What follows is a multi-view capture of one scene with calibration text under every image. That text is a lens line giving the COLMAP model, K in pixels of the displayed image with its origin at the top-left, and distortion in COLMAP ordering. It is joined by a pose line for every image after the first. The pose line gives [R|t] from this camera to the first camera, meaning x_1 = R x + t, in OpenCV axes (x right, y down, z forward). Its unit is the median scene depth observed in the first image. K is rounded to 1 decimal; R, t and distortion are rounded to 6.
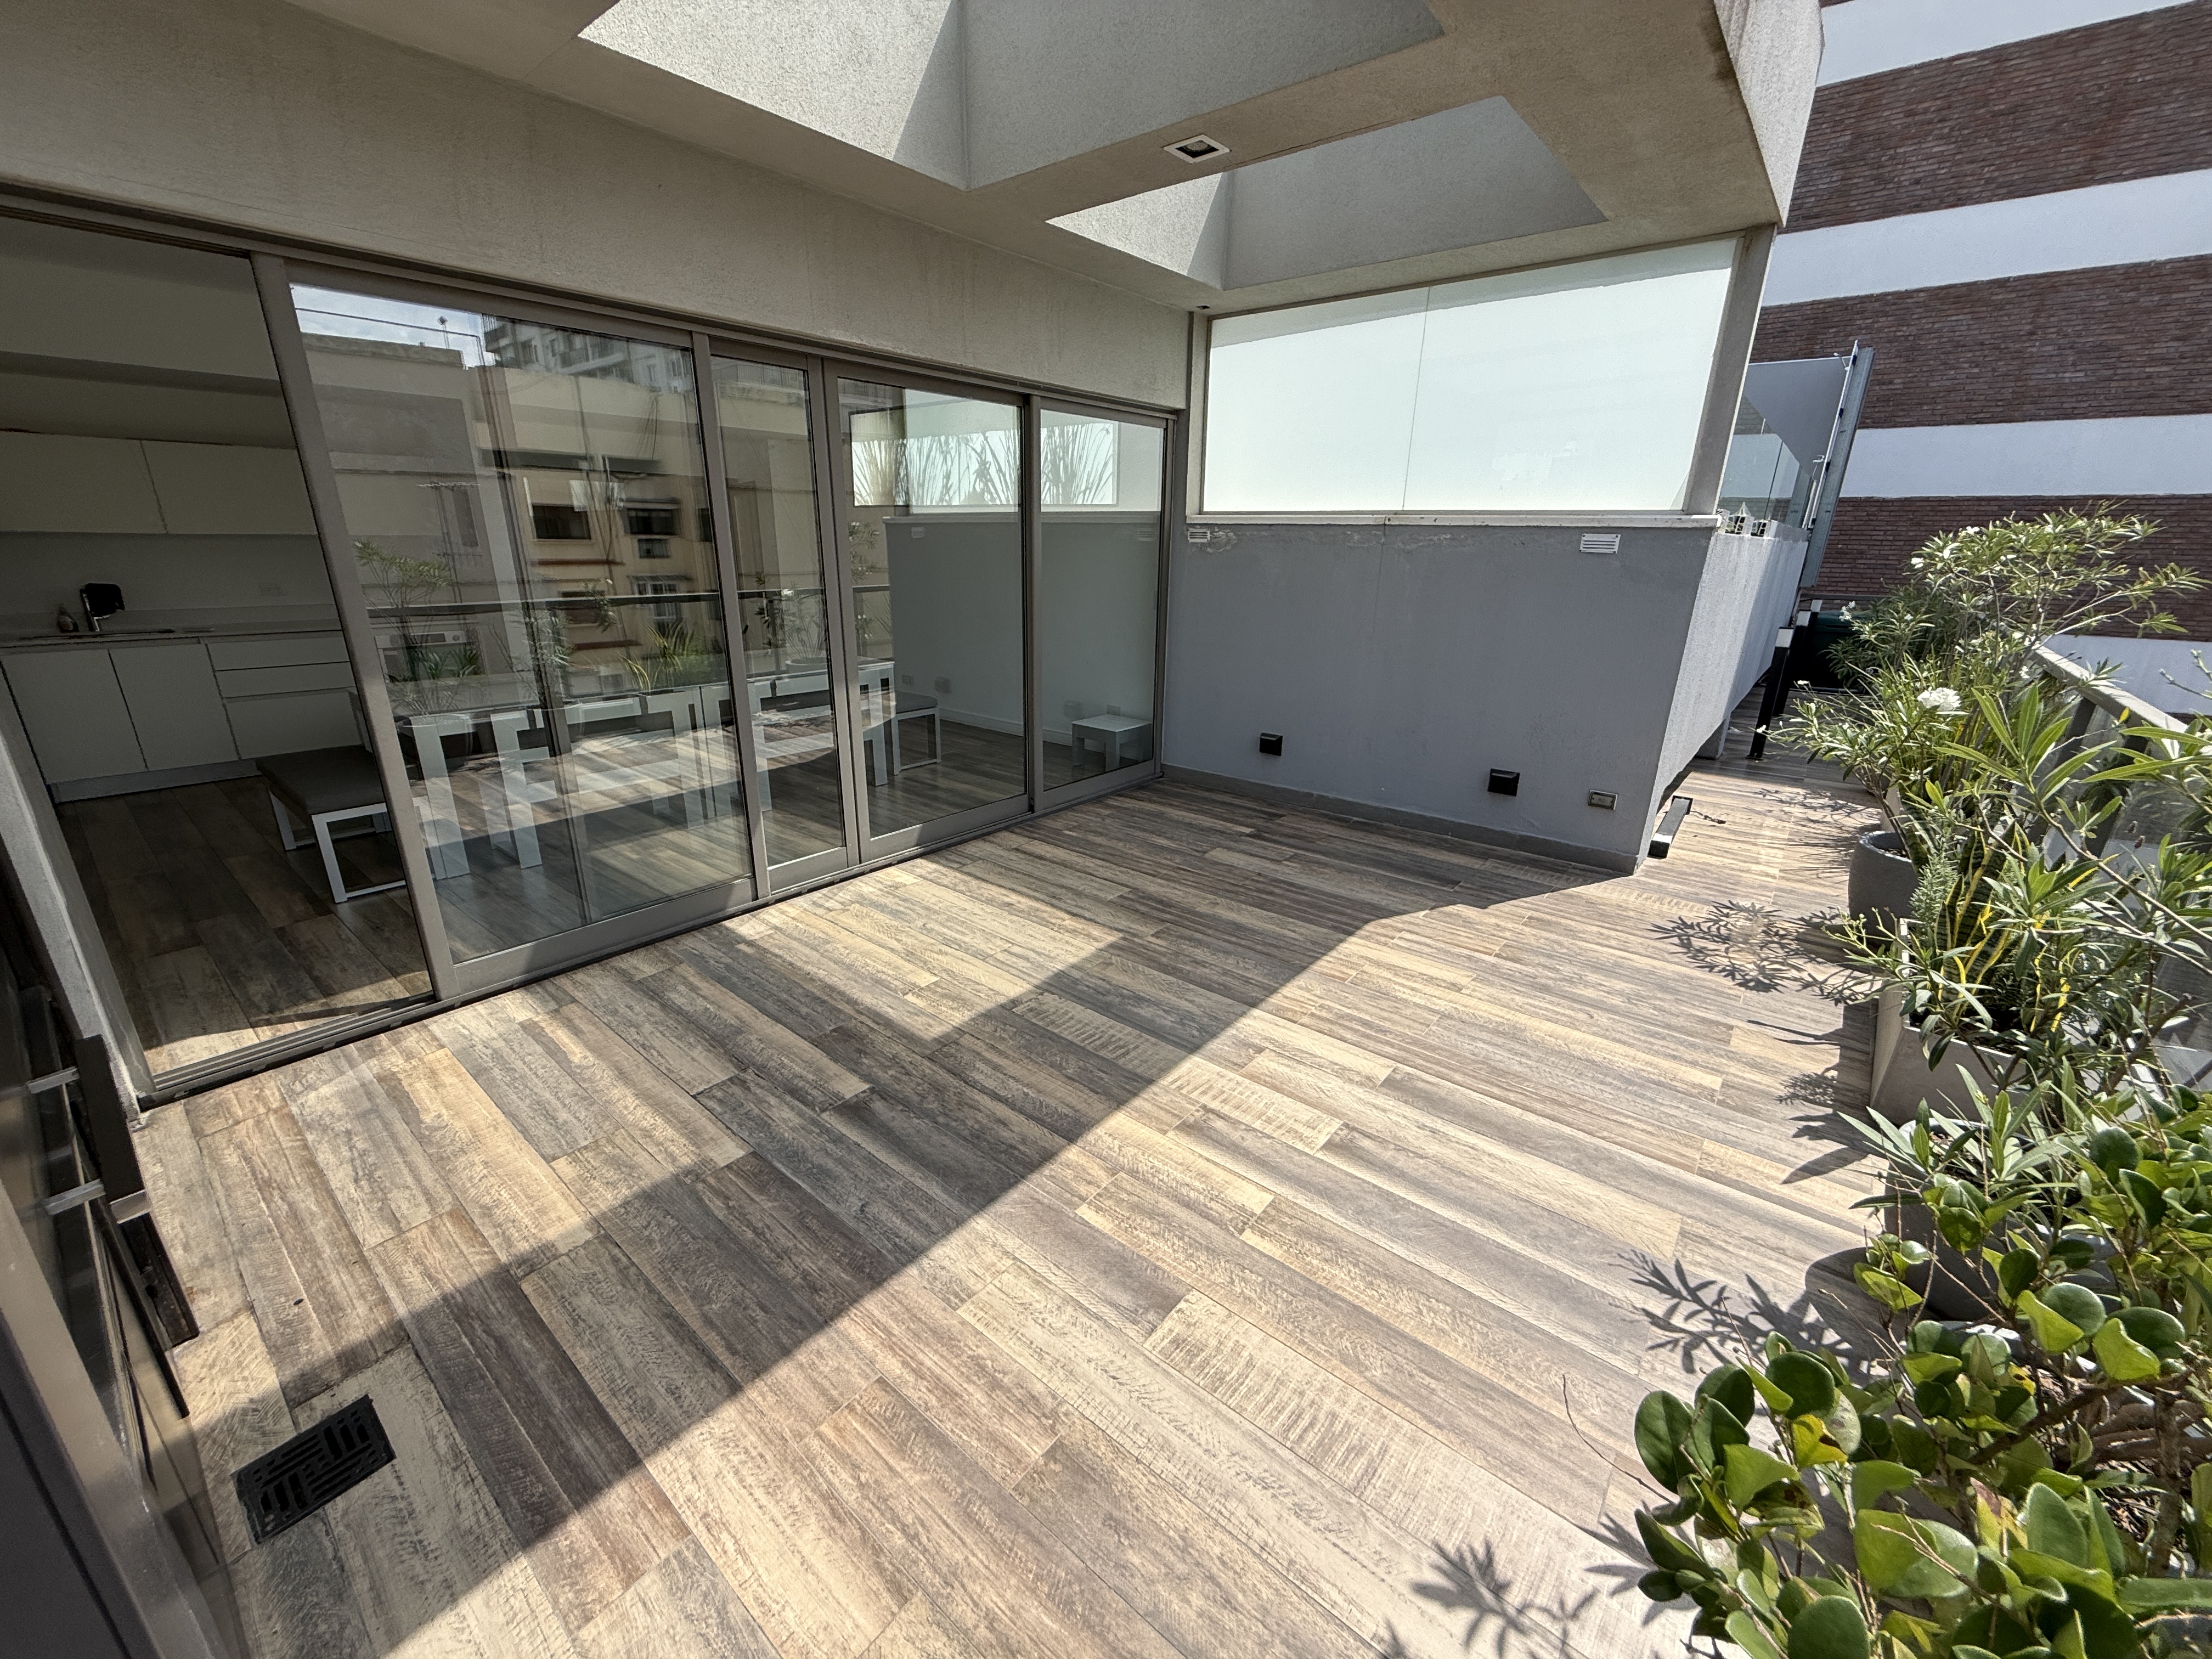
lens RADIAL K [[881.3, 0, 1104.5], [0, 881.3, 825.0], [0, 0, 1]] dist [-0.000192, 0.000050]
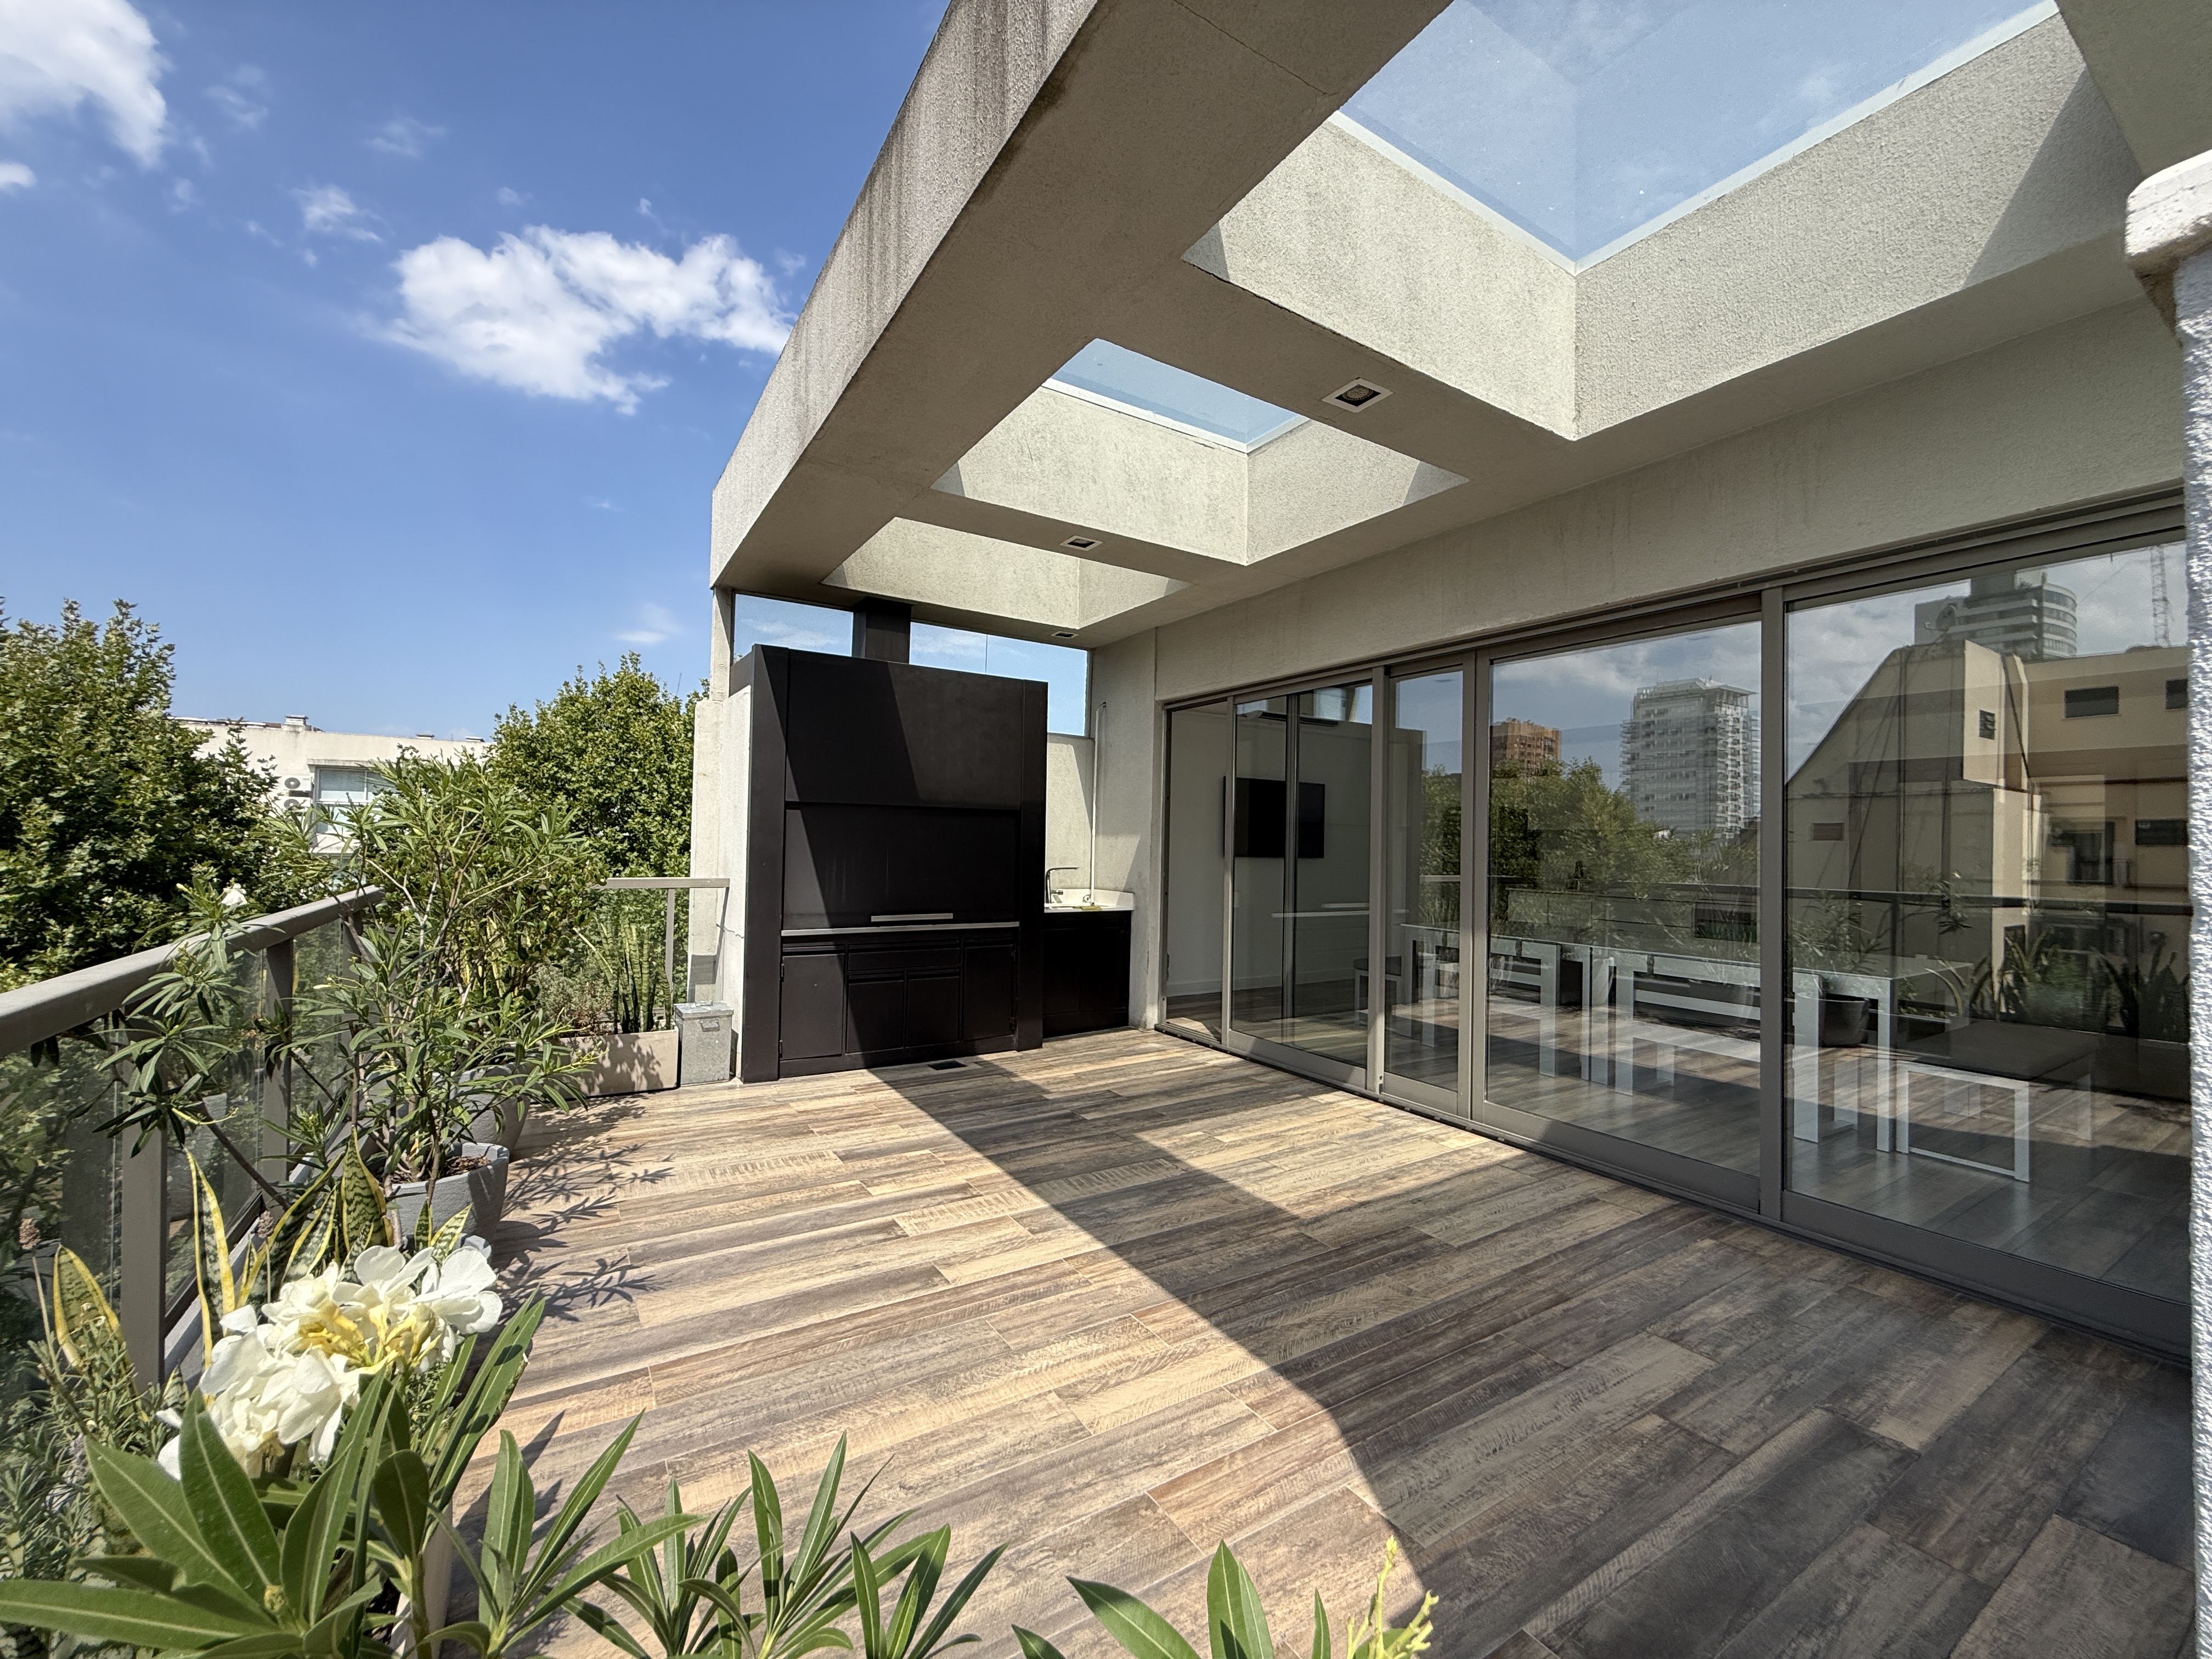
lens RADIAL K [[881.3, 0, 1093.9], [0, 881.3, 826.8], [0, 0, 1]] dist [-0.000192, 0.000050]
pose [[-0.318420, -0.038432, -0.947170, 1.078808], [-0.318457, 0.945445, 0.068697, -0.268844], [0.892857, 0.323508, -0.313288, 1.156390]]
